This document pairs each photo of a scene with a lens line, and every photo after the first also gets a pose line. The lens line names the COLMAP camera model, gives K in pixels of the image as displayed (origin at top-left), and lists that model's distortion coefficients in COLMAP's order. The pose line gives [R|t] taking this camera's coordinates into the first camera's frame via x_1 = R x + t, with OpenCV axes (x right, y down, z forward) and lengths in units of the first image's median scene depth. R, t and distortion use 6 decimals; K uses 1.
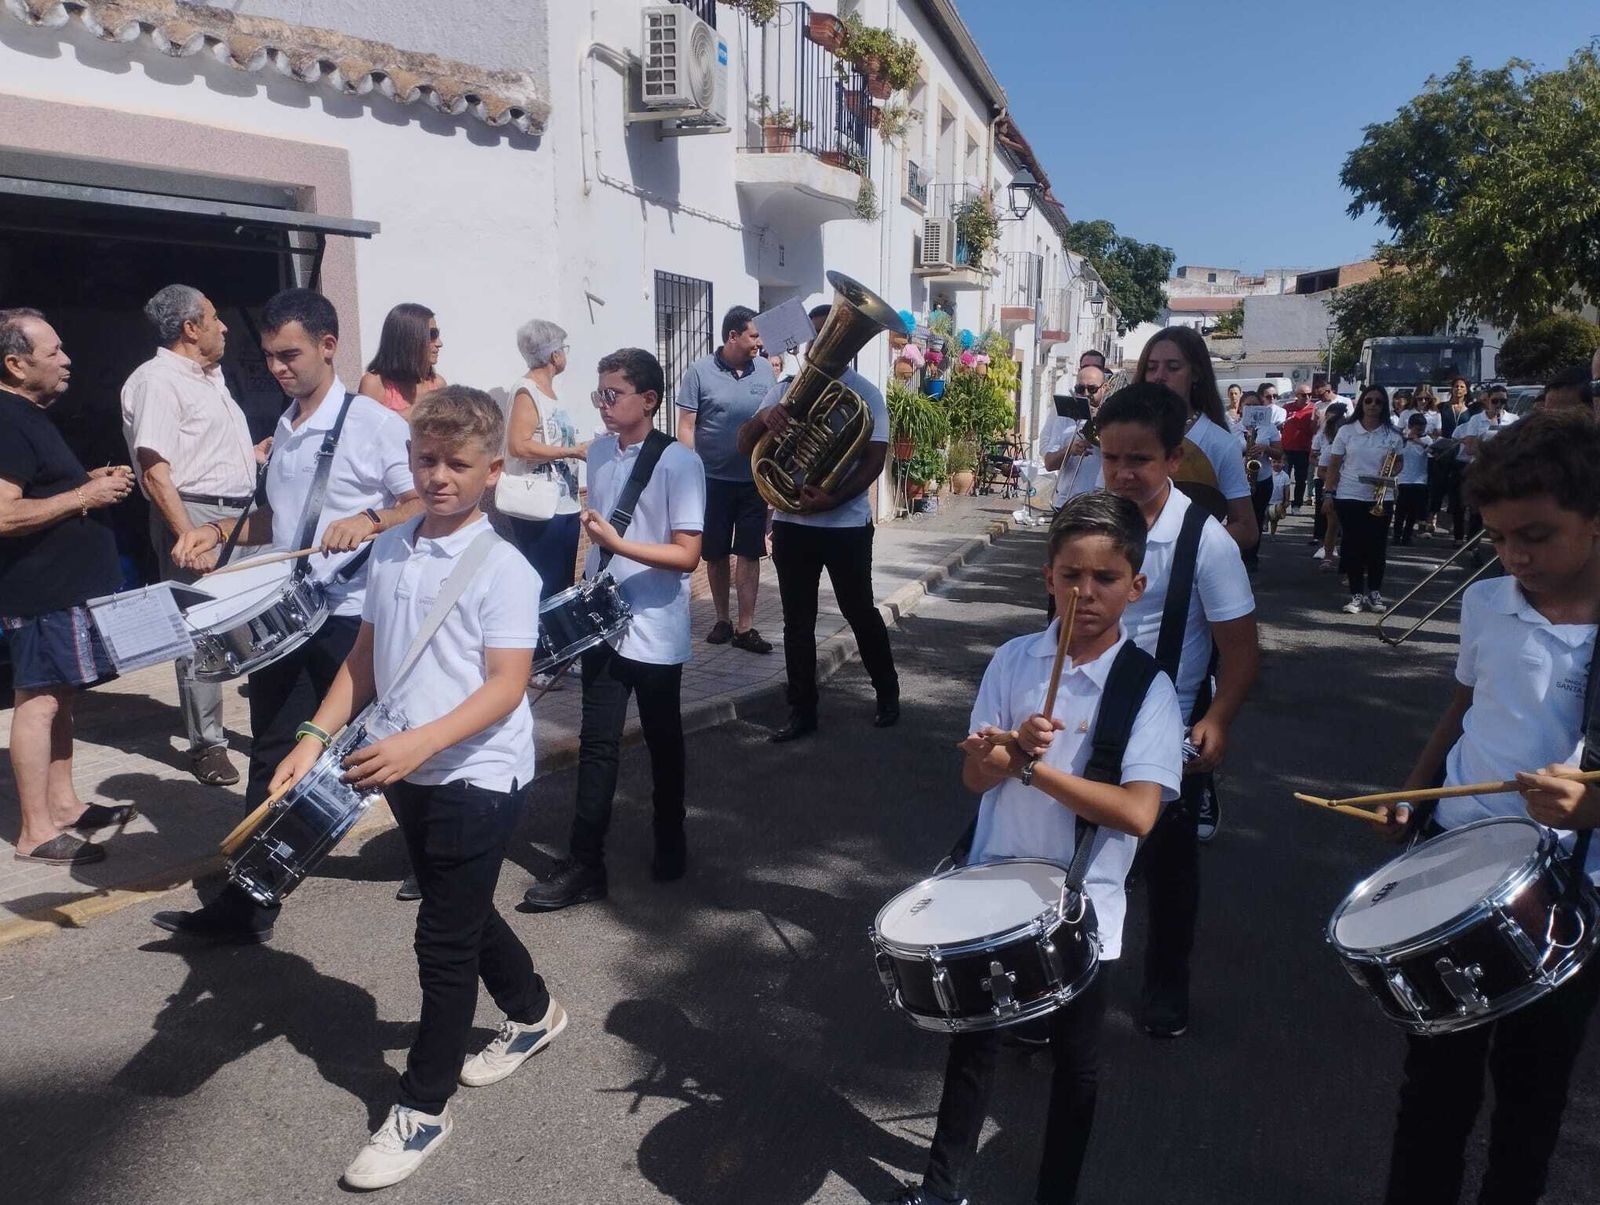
lens RADIAL K [[1199.0, 0, 852.1], [0, 1199.0, 610.7], [0, 0, 1]] dist [0.070469, -0.082478]
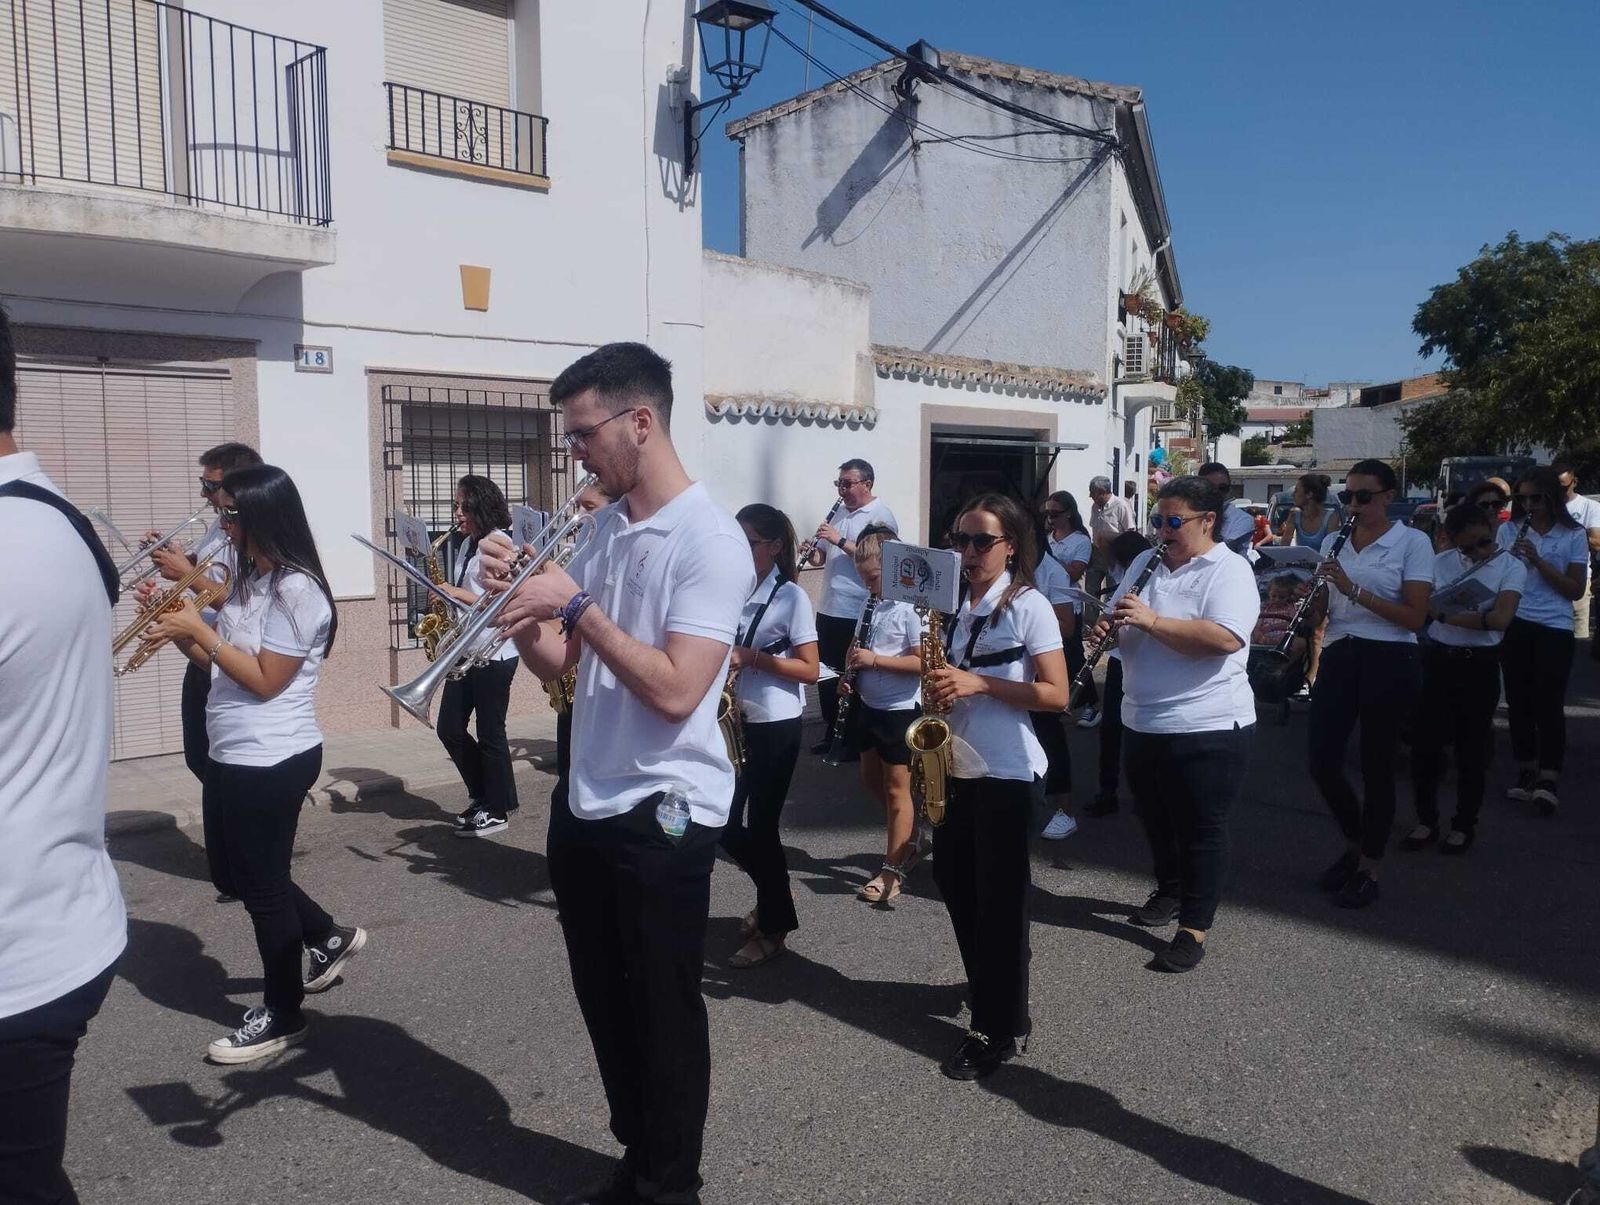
lens RADIAL K [[1199.0, 0, 852.1], [0, 1199.0, 610.7], [0, 0, 1]] dist [0.070469, -0.082478]
pose [[0.999028, -0.001080, -0.044073, -0.114949], [-0.002660, 0.996402, -0.084709, 0.038182], [0.044006, 0.084744, 0.995431, -0.232517]]
